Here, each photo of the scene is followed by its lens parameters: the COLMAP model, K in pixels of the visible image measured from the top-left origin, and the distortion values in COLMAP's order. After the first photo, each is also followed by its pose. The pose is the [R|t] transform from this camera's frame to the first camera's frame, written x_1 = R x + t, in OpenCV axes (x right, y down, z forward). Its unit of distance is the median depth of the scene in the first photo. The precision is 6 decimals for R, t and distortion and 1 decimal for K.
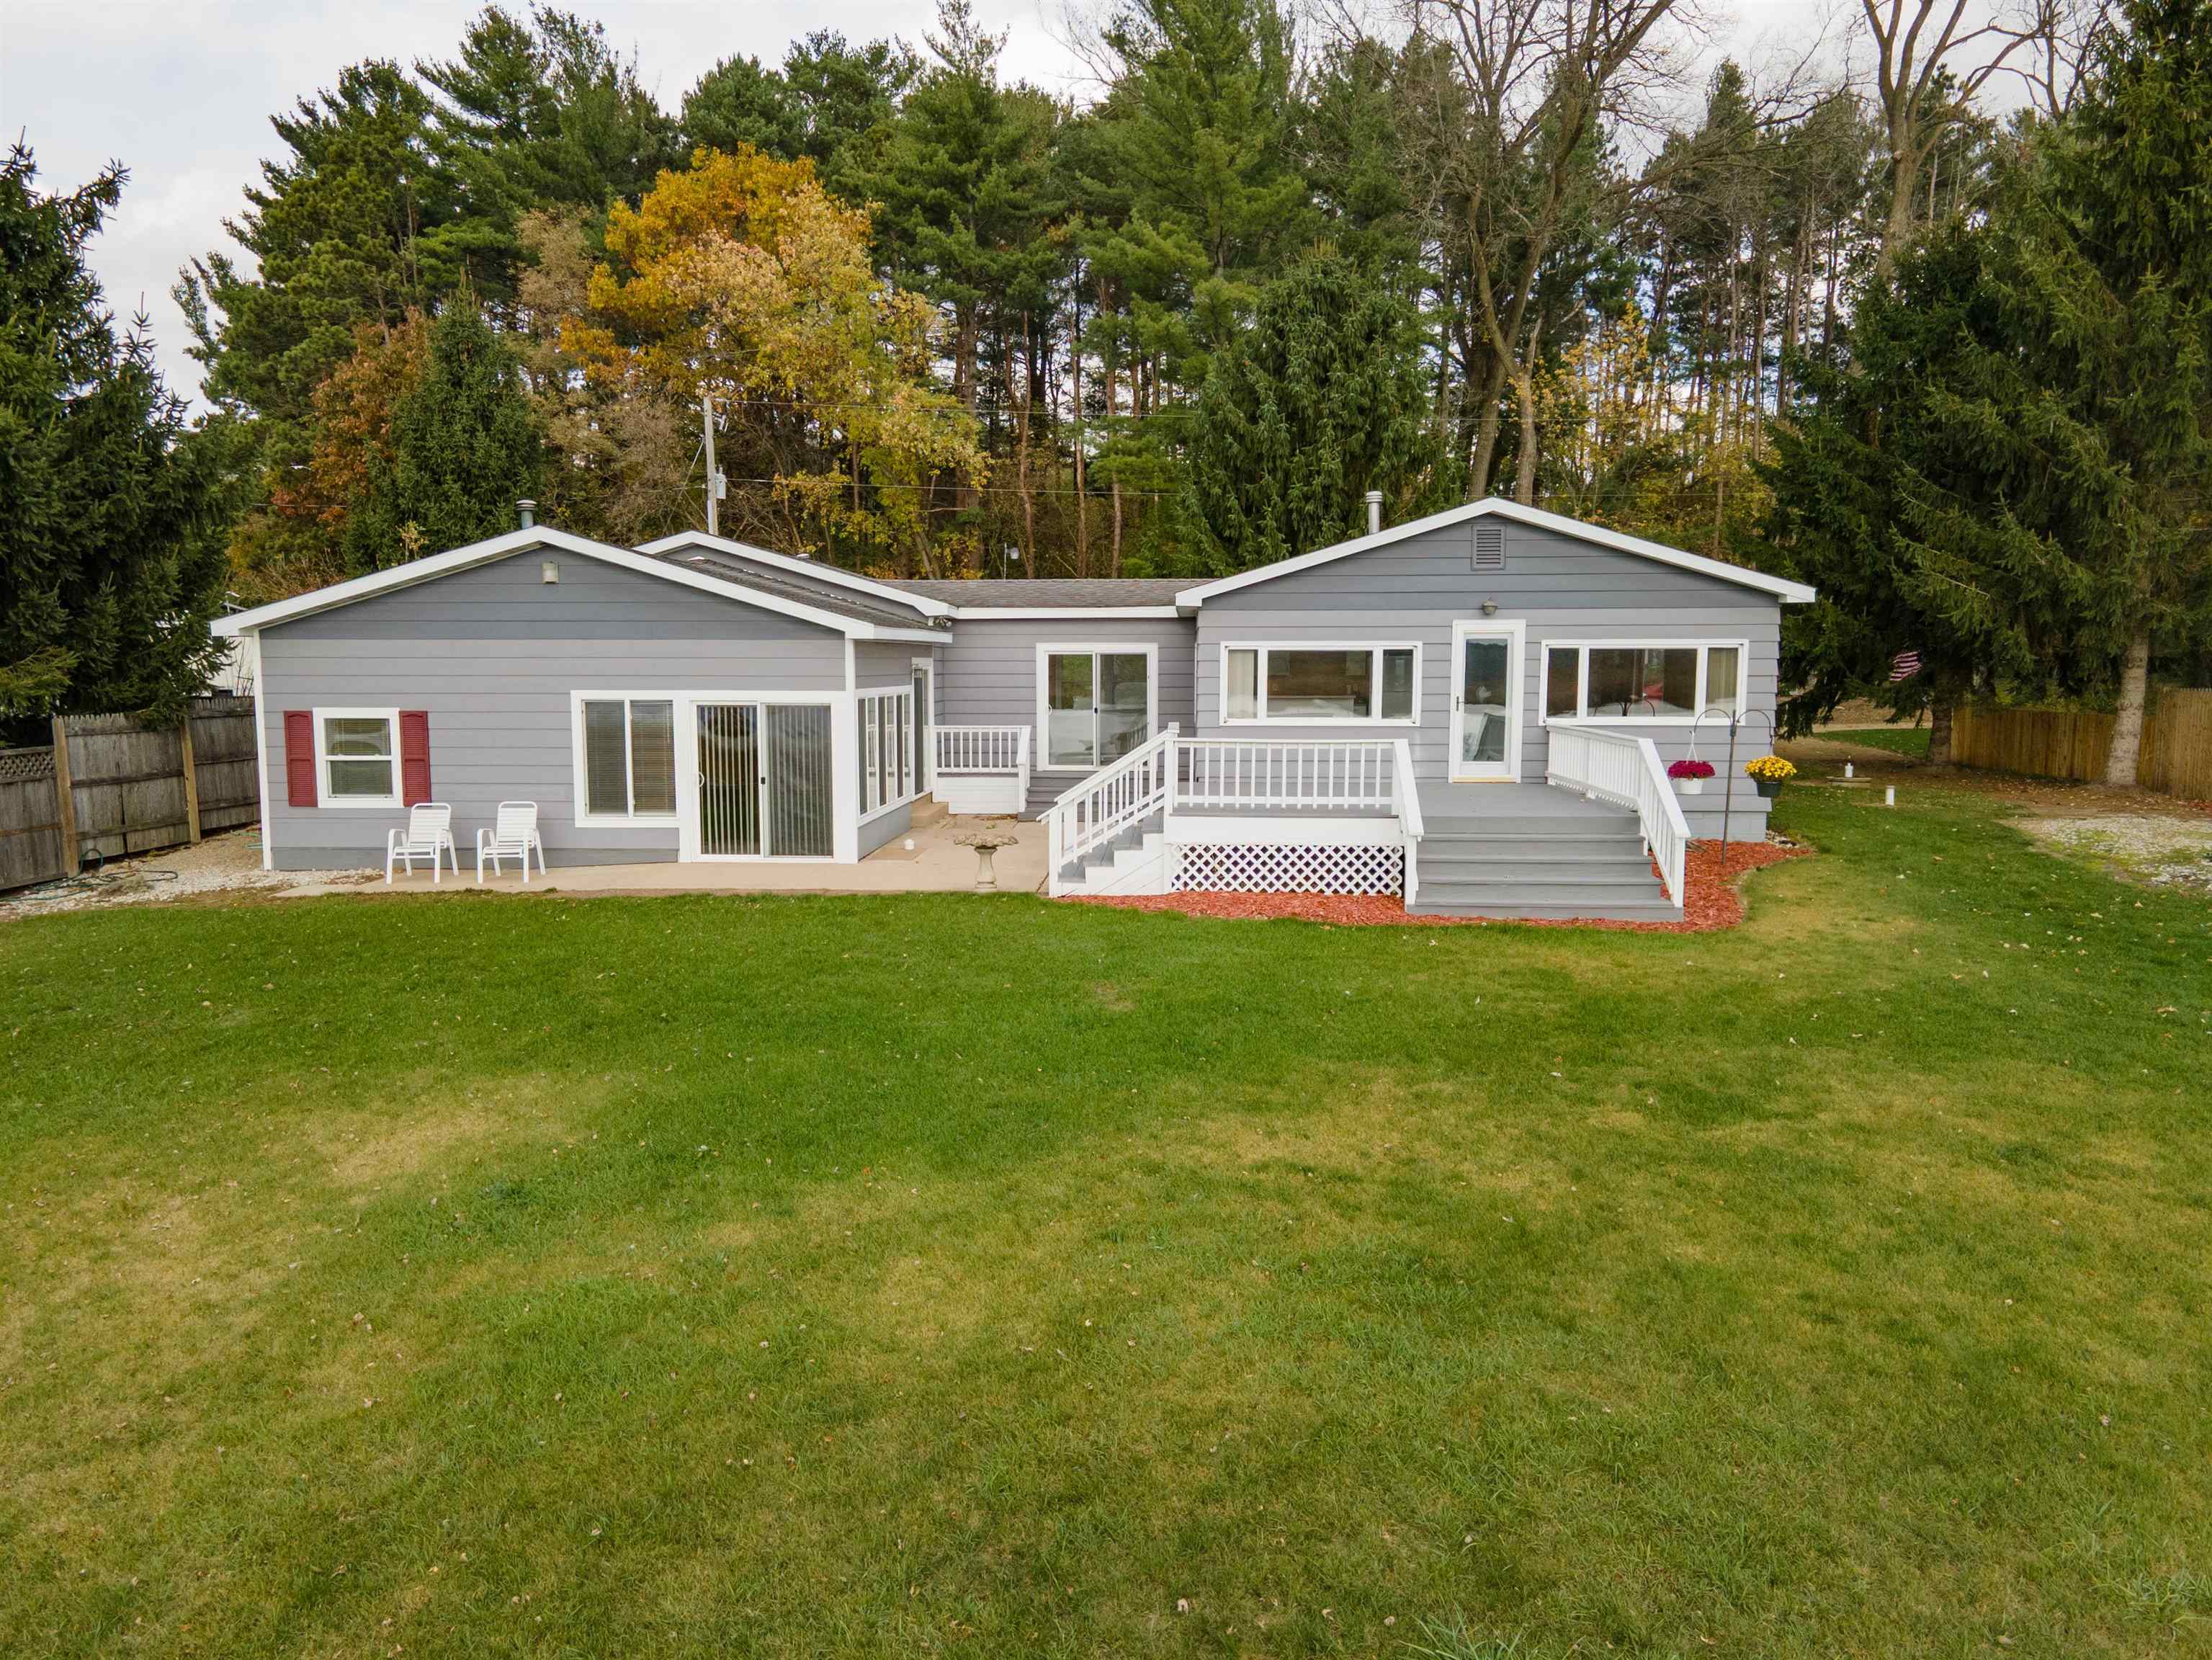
lens RADIAL K [[1603.8, 0, 1105.8], [0, 1603.8, 874.7], [0, 0, 1]] dist [0.042546, 0.008127]
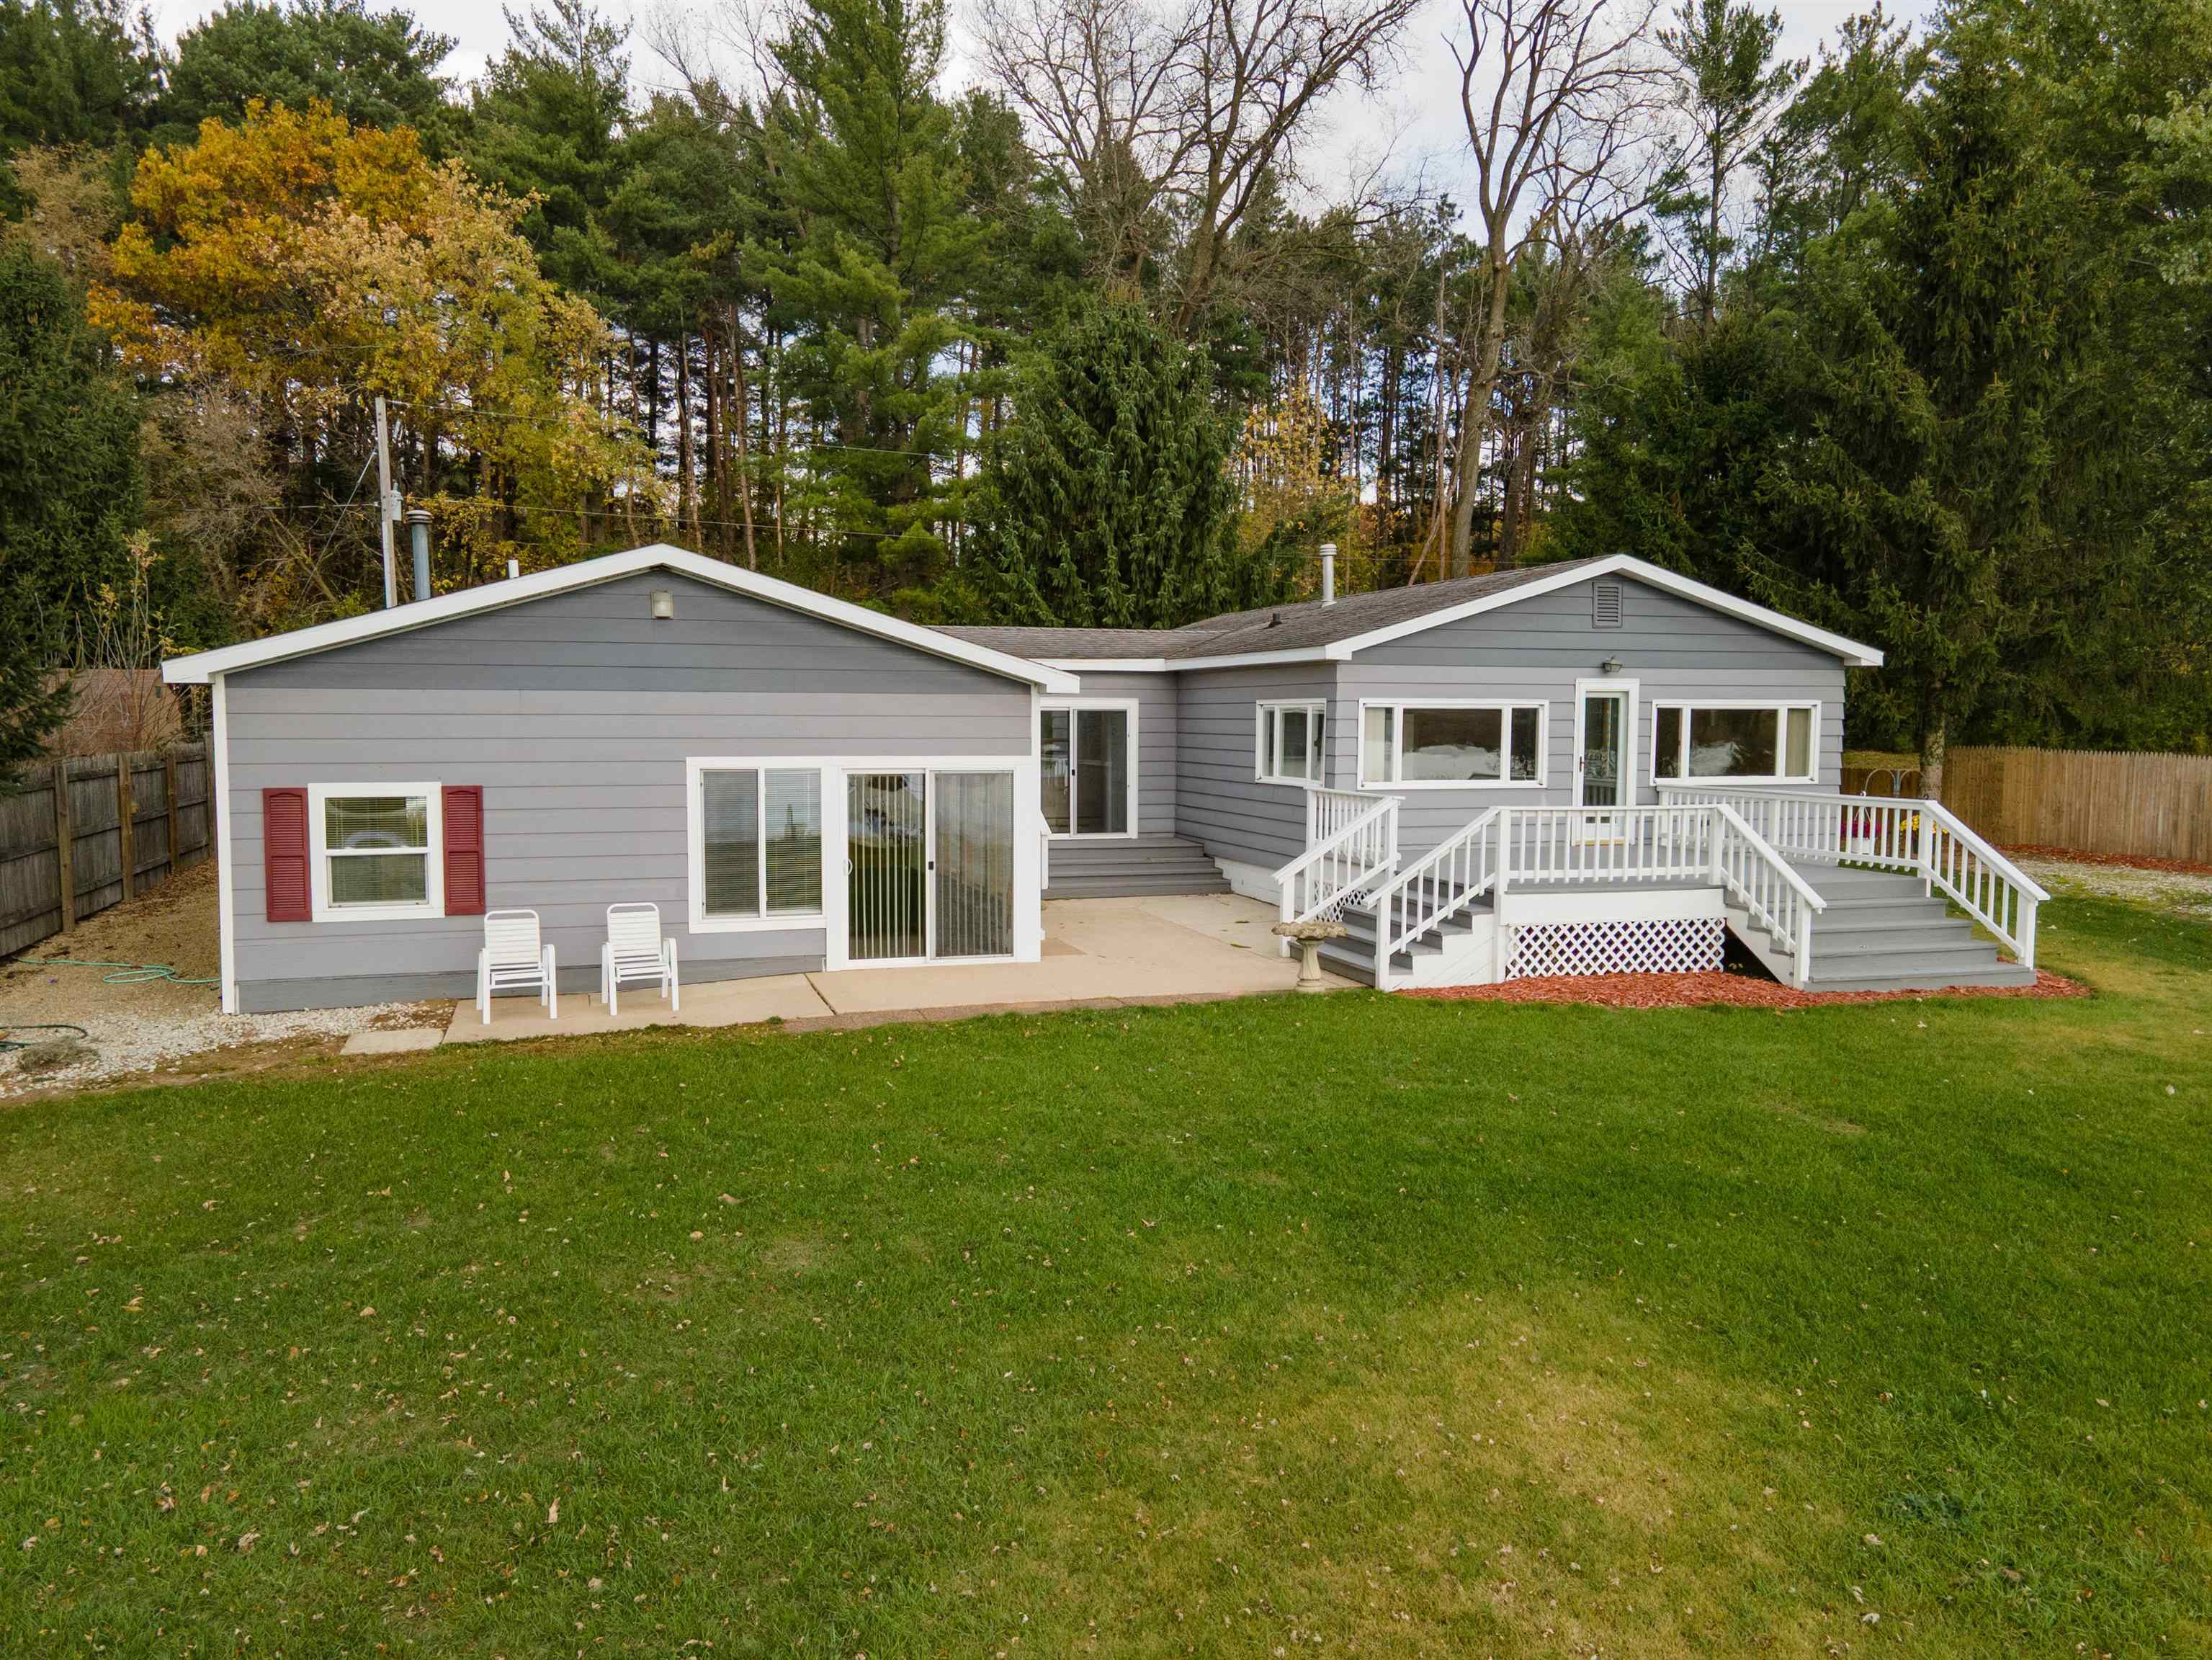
lens RADIAL K [[1603.8, 0, 1105.8], [0, 1603.8, 874.7], [0, 0, 1]] dist [0.042546, 0.008127]
pose [[0.936236, -0.031102, 0.349994, -0.408408], [0.042693, 0.998764, -0.025449, -0.029165], [-0.348769, 0.038768, 0.936406, 0.206752]]
